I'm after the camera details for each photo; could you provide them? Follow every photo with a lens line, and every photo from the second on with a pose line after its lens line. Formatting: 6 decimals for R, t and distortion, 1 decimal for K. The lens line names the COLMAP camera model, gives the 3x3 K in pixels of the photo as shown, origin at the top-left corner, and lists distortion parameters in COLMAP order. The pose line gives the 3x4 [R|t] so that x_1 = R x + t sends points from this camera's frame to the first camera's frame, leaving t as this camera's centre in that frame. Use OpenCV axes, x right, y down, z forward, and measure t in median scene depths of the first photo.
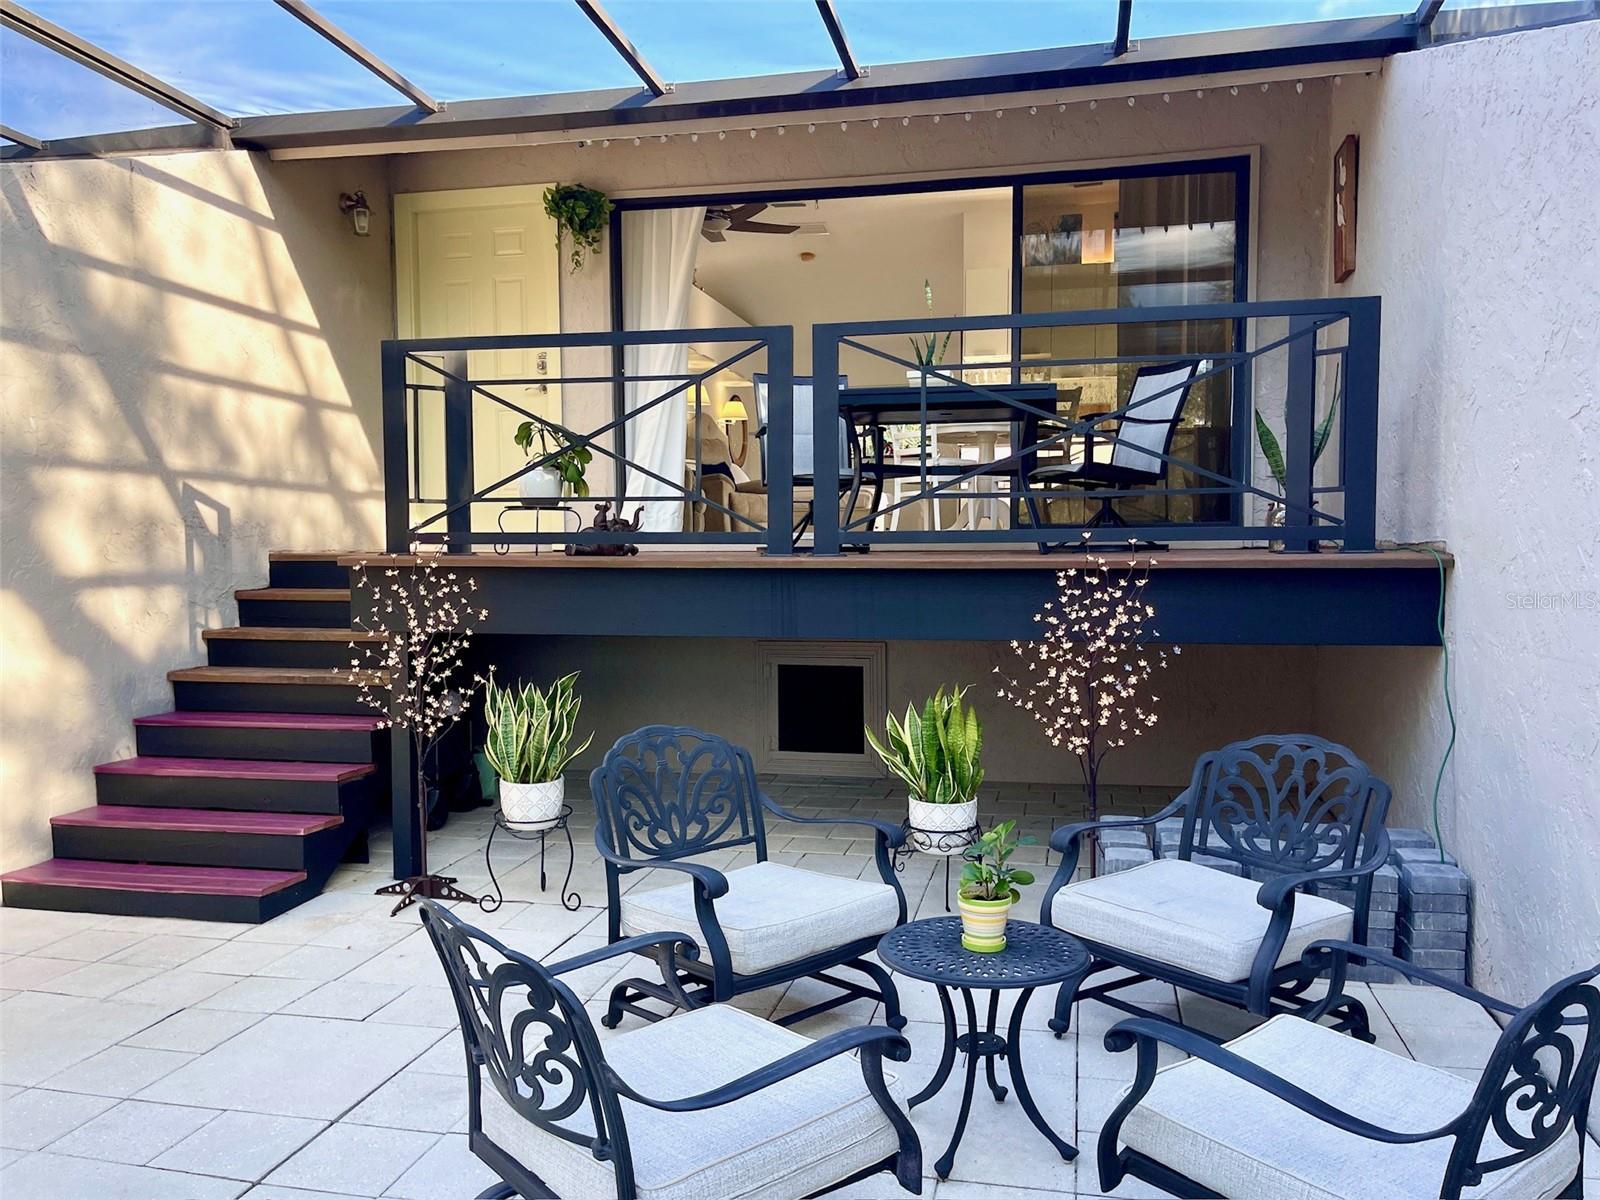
lens RADIAL K [[1207.2, 0, 800.0], [0, 1207.2, 600.0], [0, 0, 1]] dist [0.082880, -0.133823]
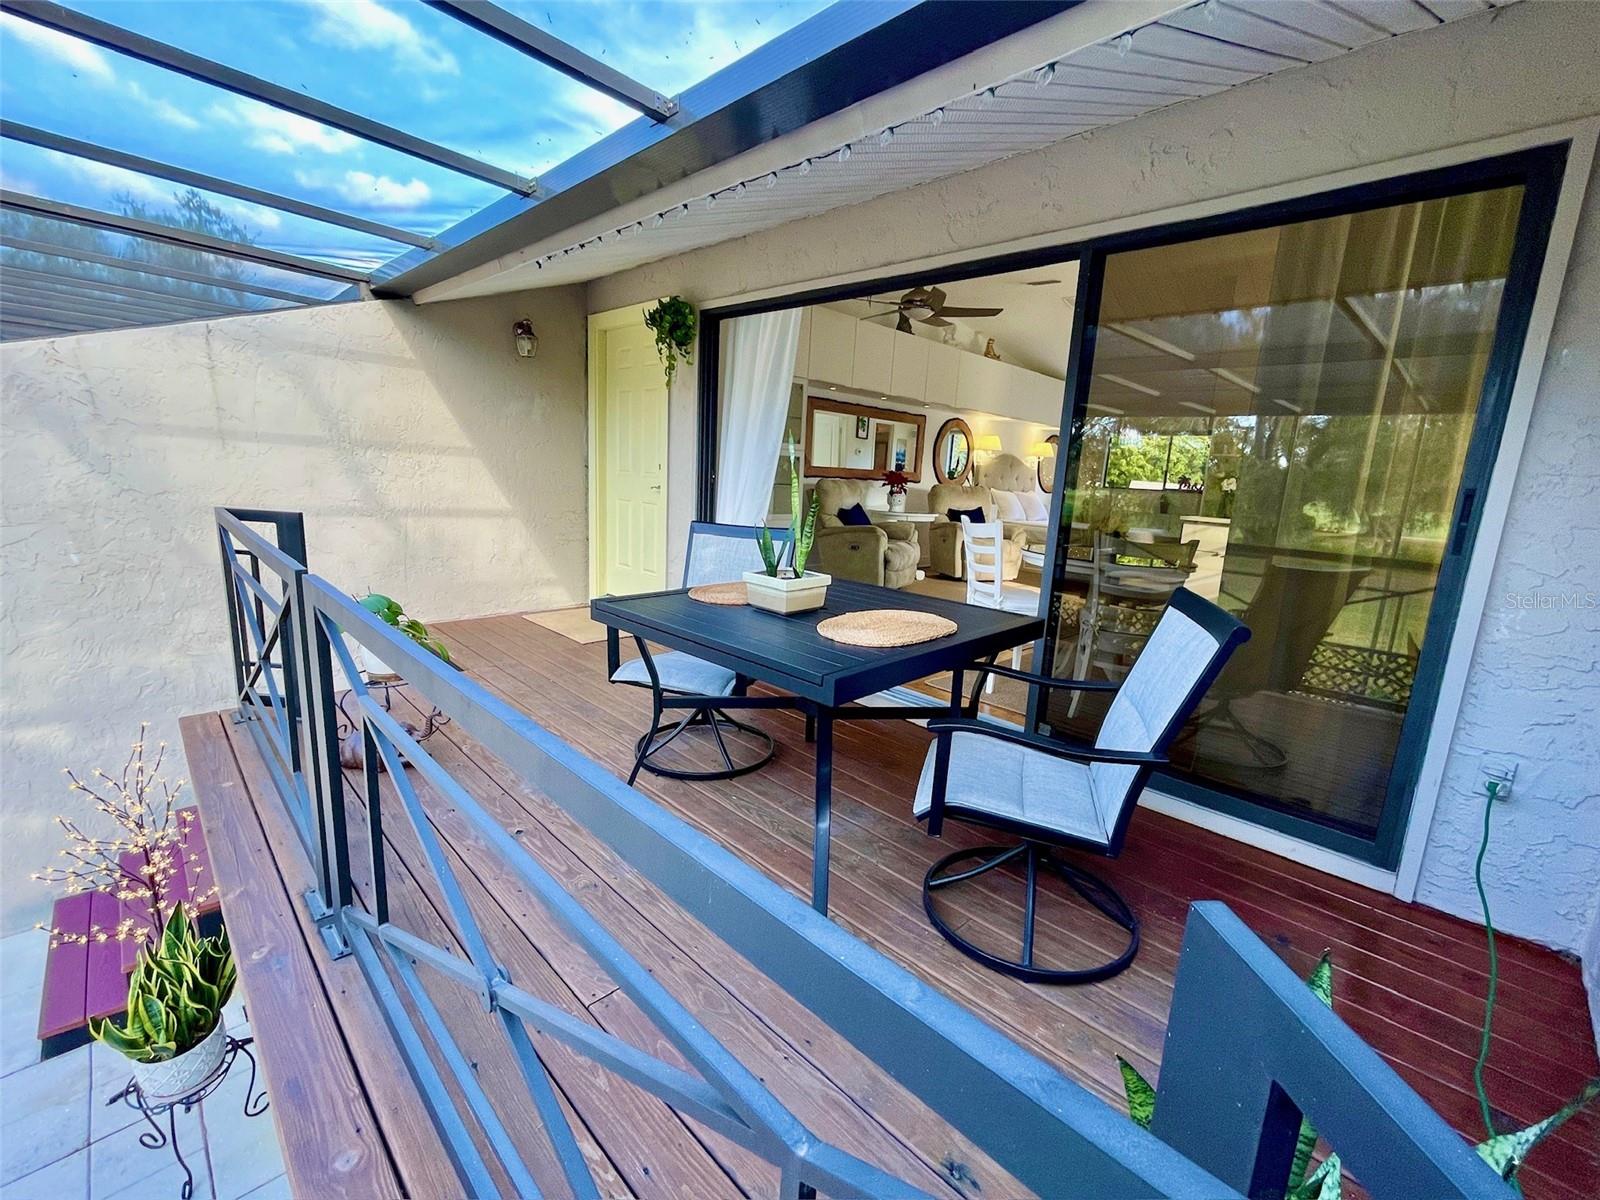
lens RADIAL K [[661.7, 0, 800.0], [0, 661.7, 600.0], [0, 0, 1]] dist [0.006738, -0.000196]
pose [[0.854445, 0.146330, -0.498509, 0.246511], [-0.069648, 0.983117, 0.169203, -0.199107], [0.514853, -0.109855, 0.850211, 0.569267]]
